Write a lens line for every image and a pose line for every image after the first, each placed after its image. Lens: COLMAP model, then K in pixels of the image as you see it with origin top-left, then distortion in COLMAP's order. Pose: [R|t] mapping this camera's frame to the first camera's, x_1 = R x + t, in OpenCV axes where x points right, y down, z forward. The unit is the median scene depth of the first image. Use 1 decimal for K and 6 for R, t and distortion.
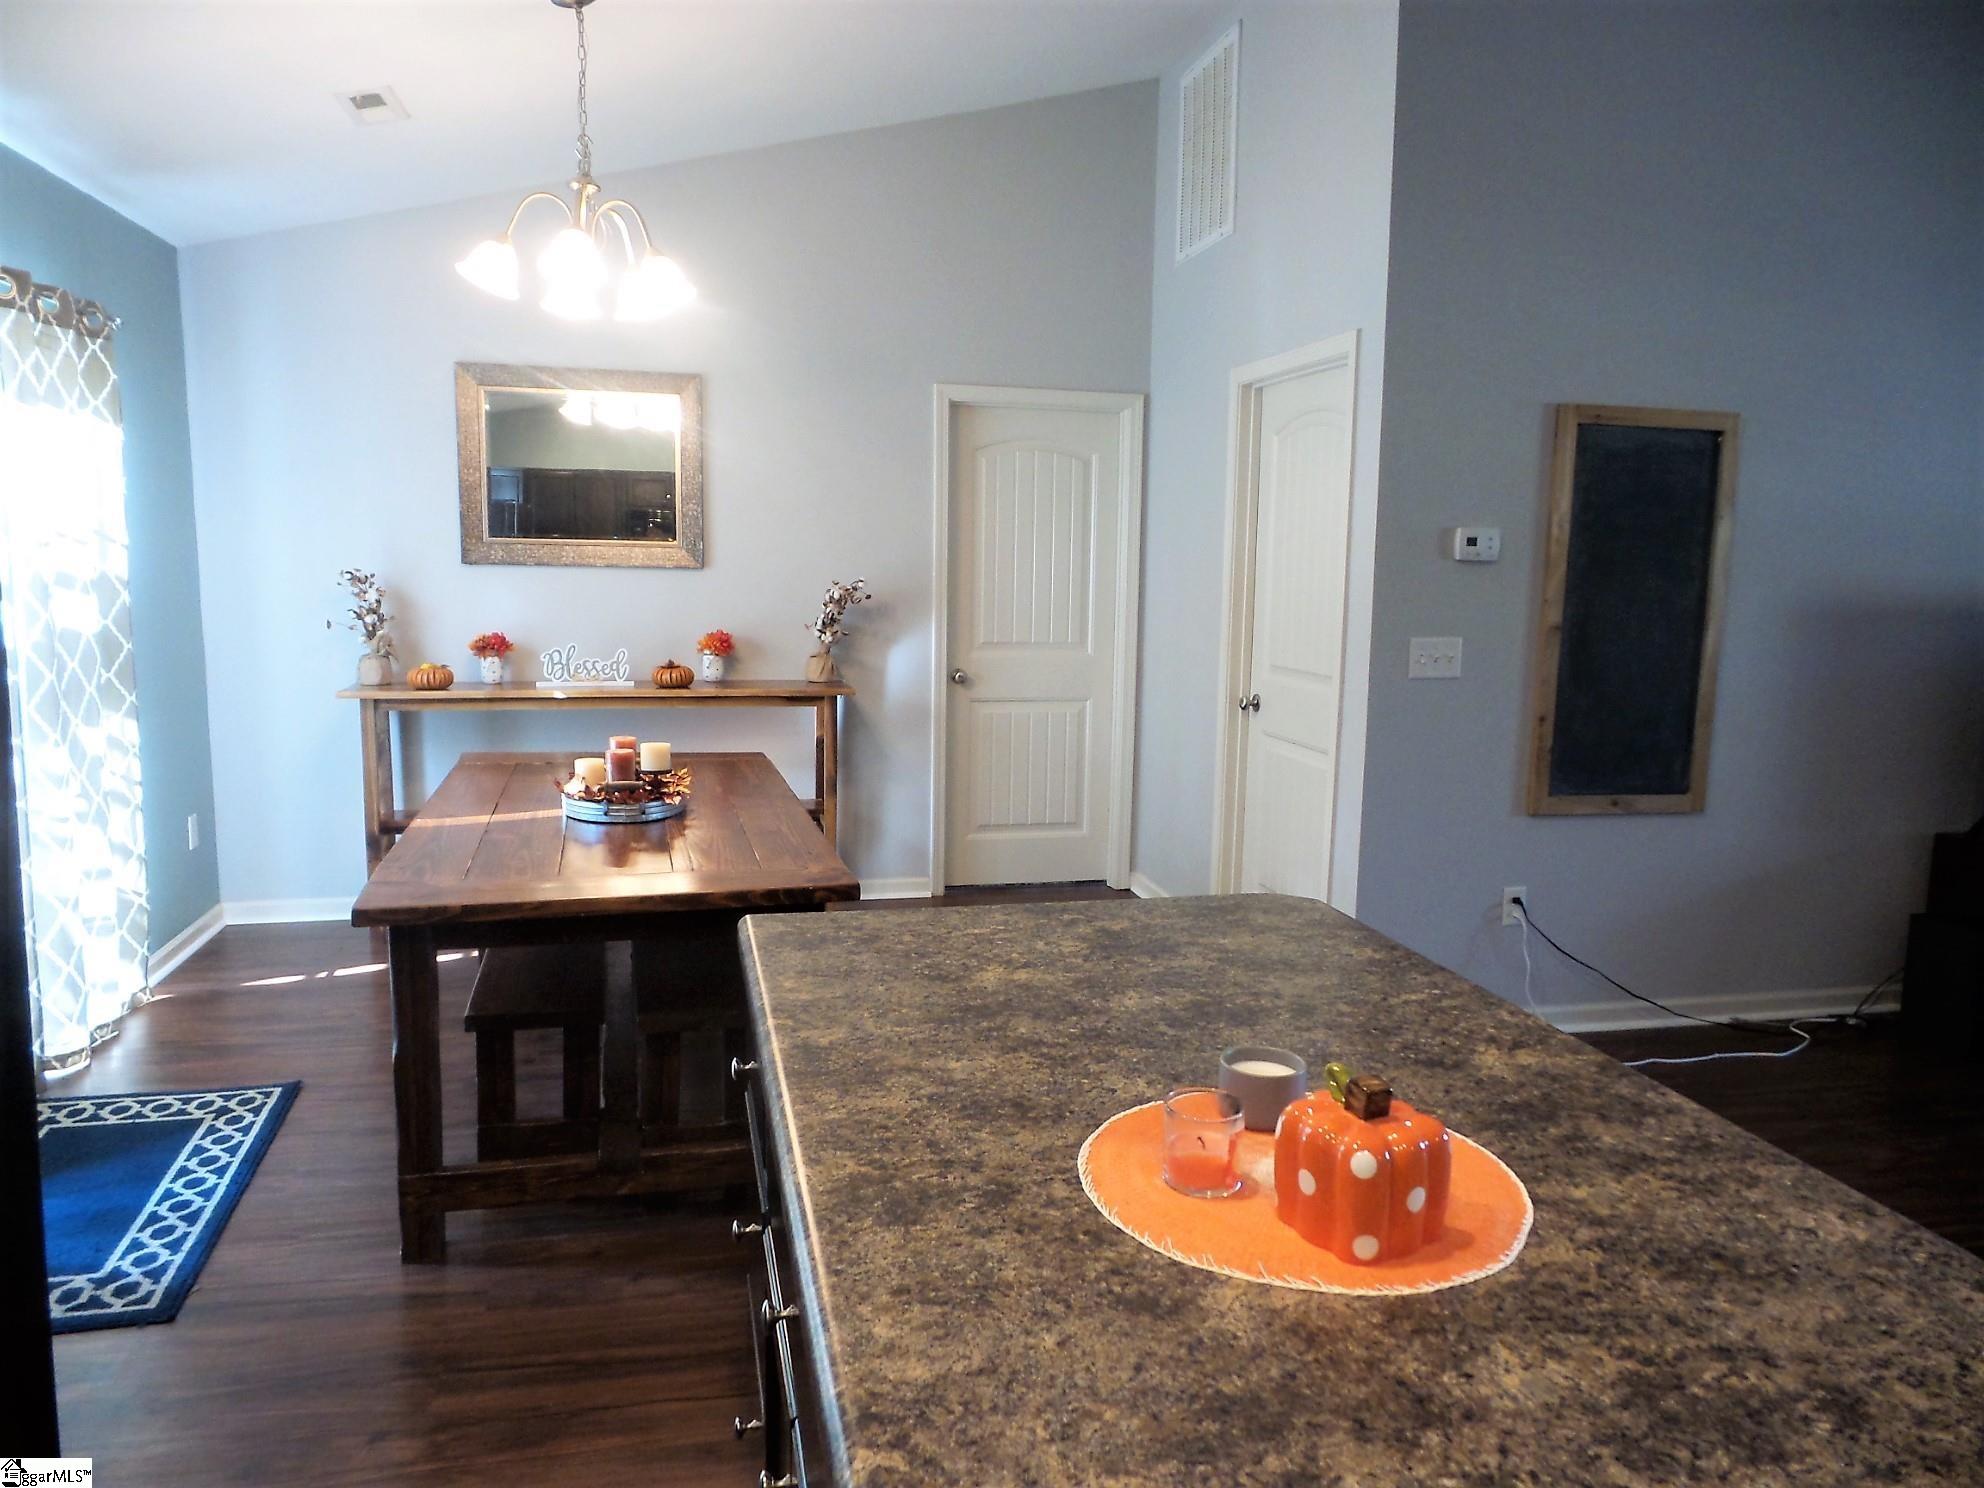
lens RADIAL K [[1386.5, 0, 1000.3], [0, 1386.5, 745.6], [0, 0, 1]] dist [0.001832, 0.002731]
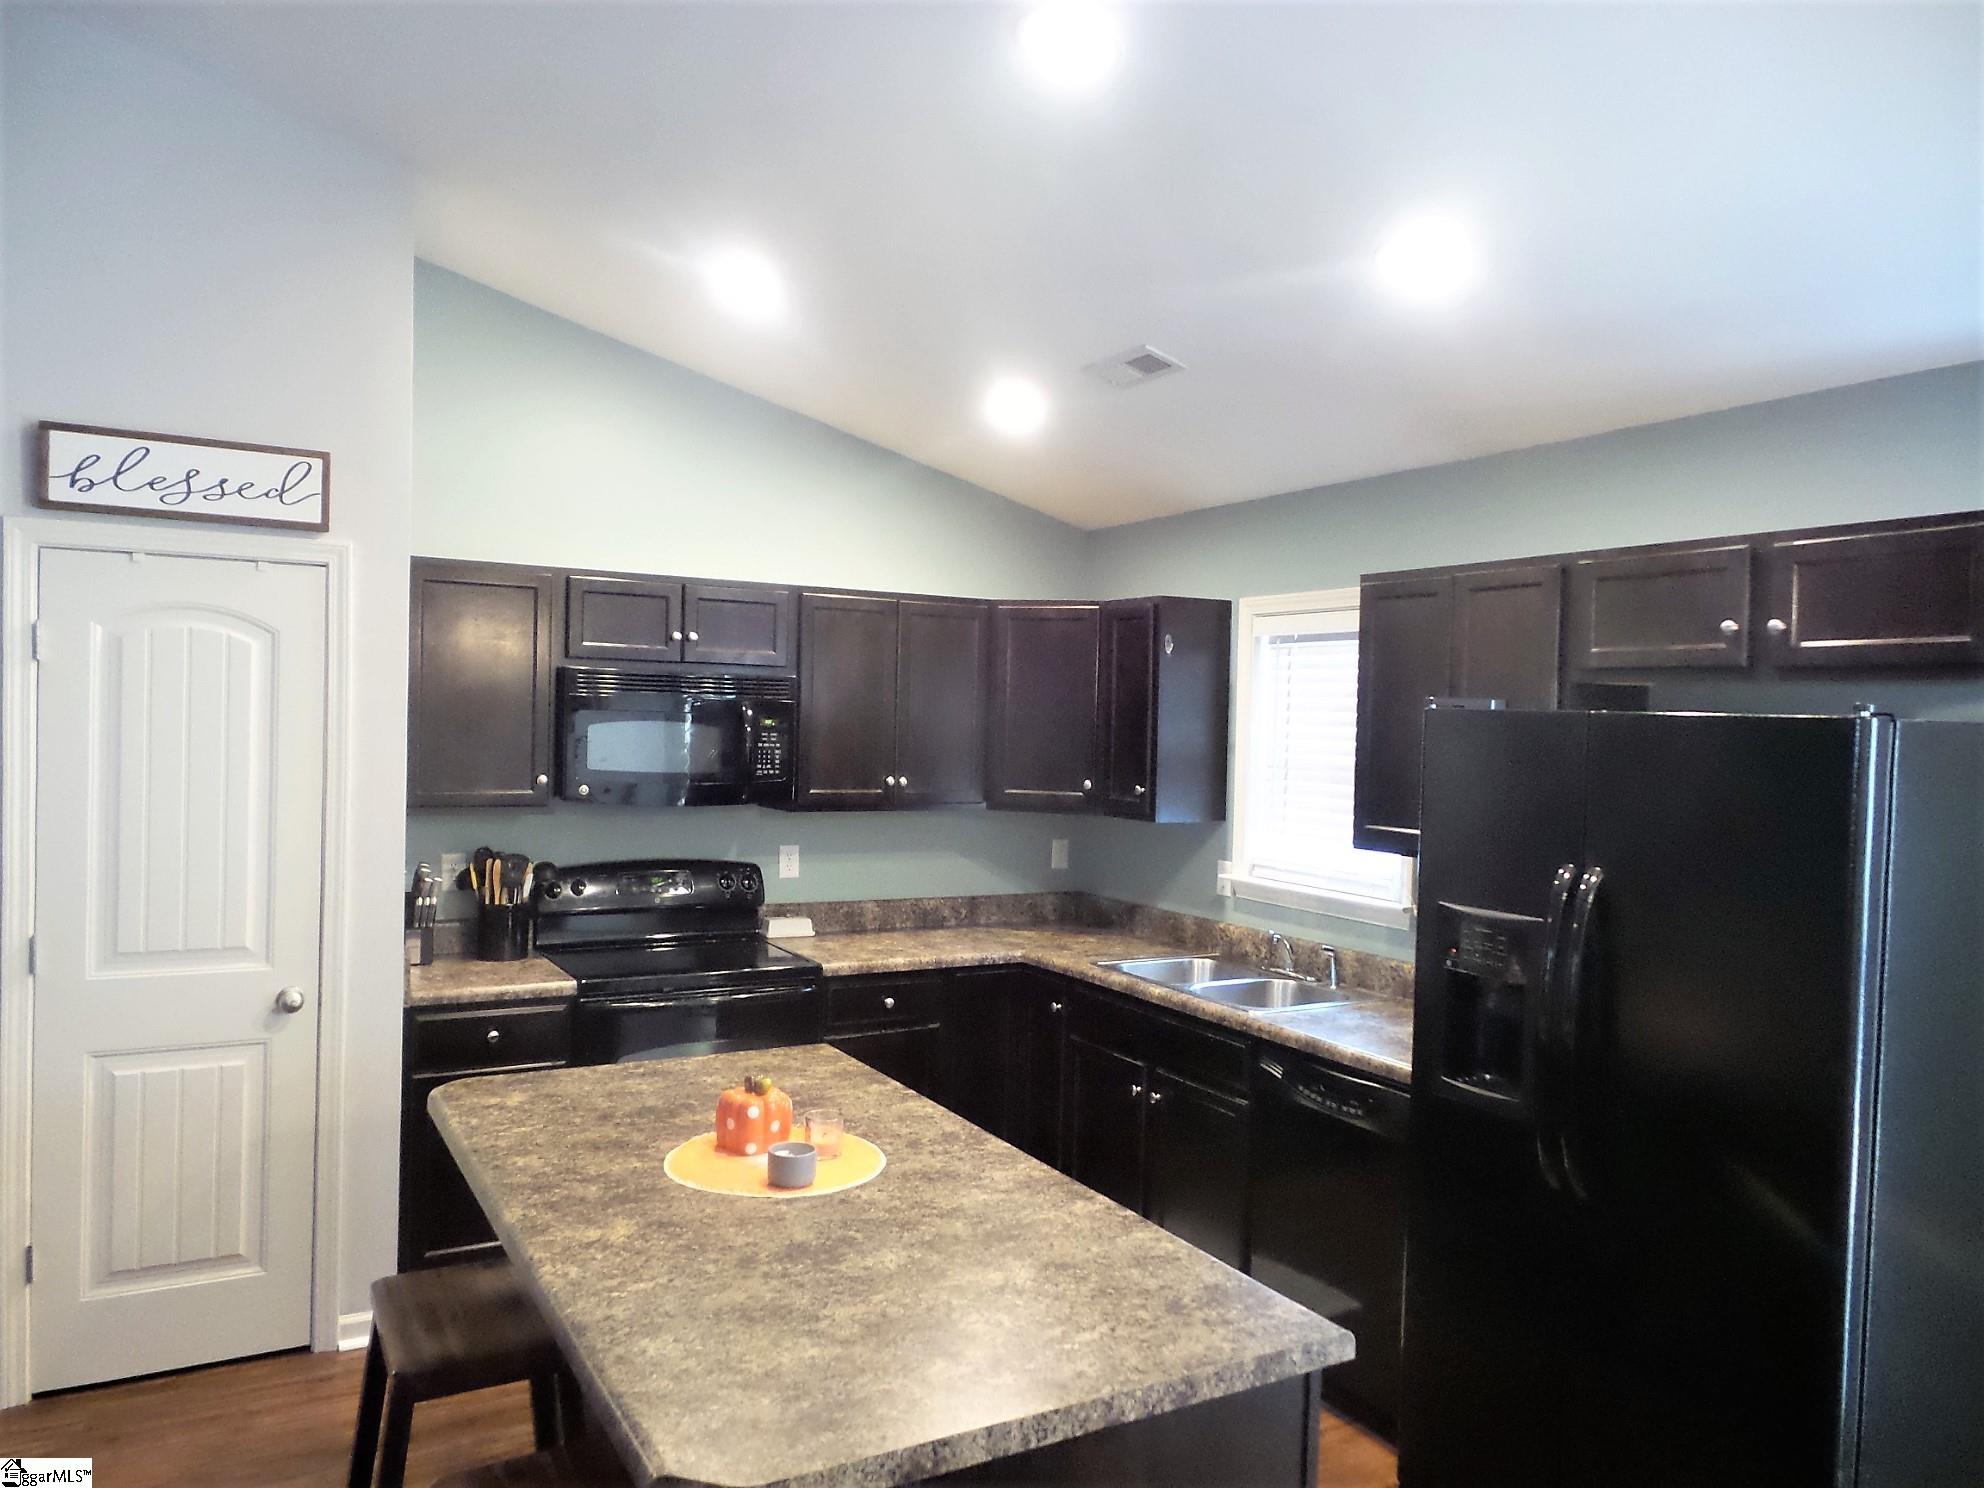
lens RADIAL K [[1378.8, 0, 992.4], [0, 1378.8, 751.0], [0, 0, 1]] dist [0.007818, 0.003049]
pose [[-0.957292, -0.039578, -0.286402, 0.151694], [-0.085978, 0.984742, 0.151297, -0.179725], [0.276045, 0.169459, -0.946088, 0.855836]]
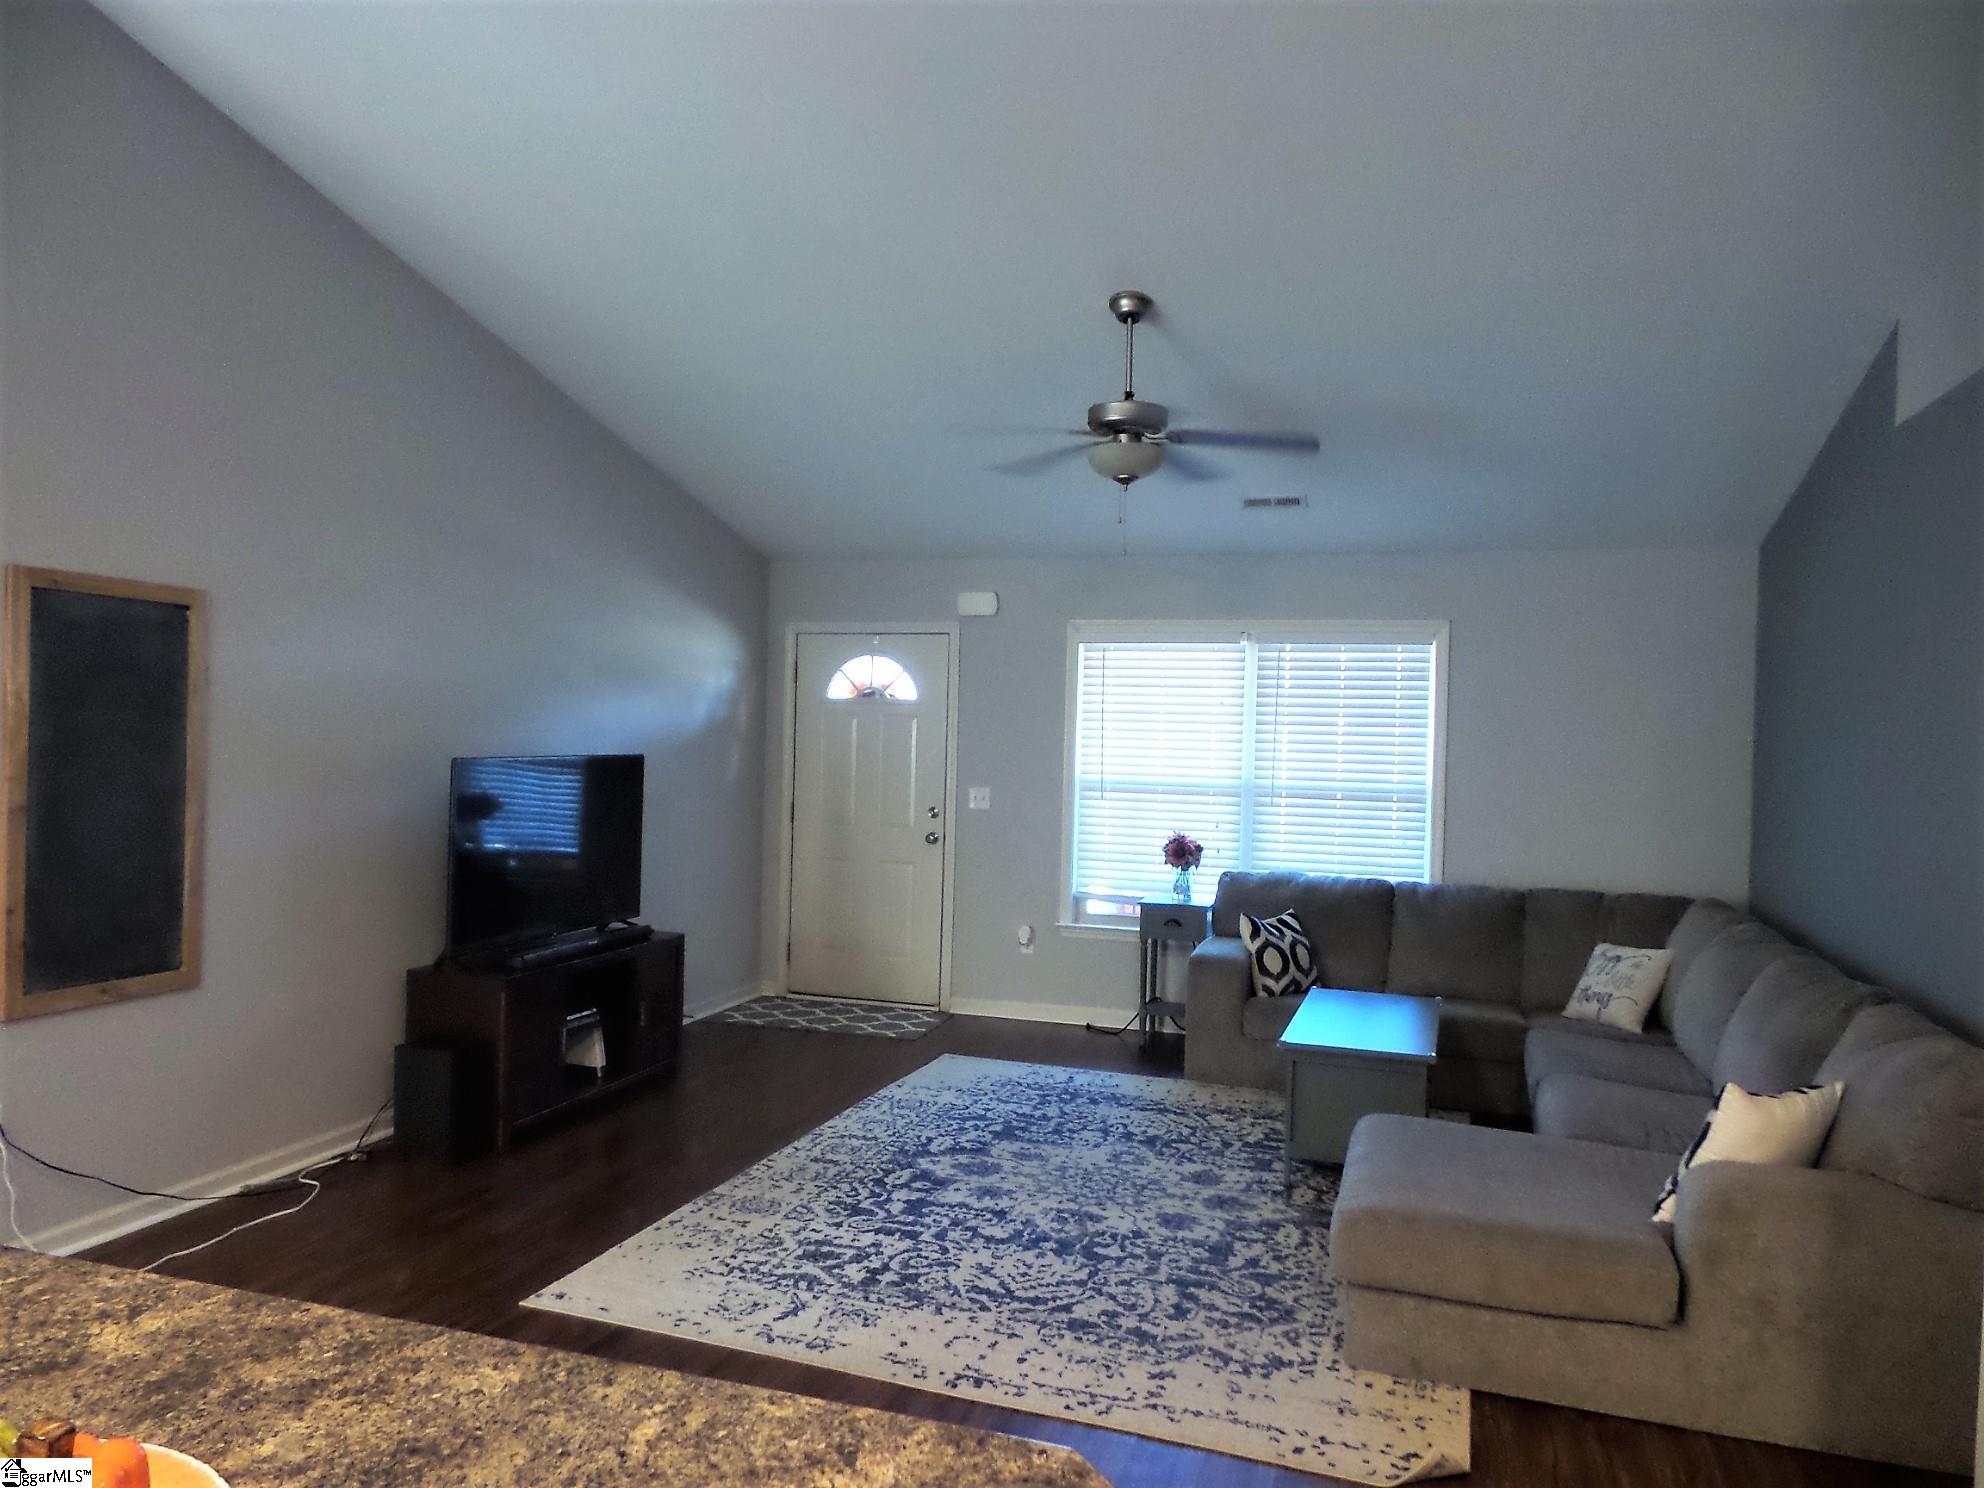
lens RADIAL K [[1389.9, 0, 988.3], [0, 1389.9, 746.5], [0, 0, 1]] dist [0.002517, -0.000721]
pose [[0.516930, -0.017228, 0.855854, -0.044543], [0.101815, 0.993938, -0.041489, -0.022793], [-0.849951, 0.108586, 0.515550, 0.001466]]
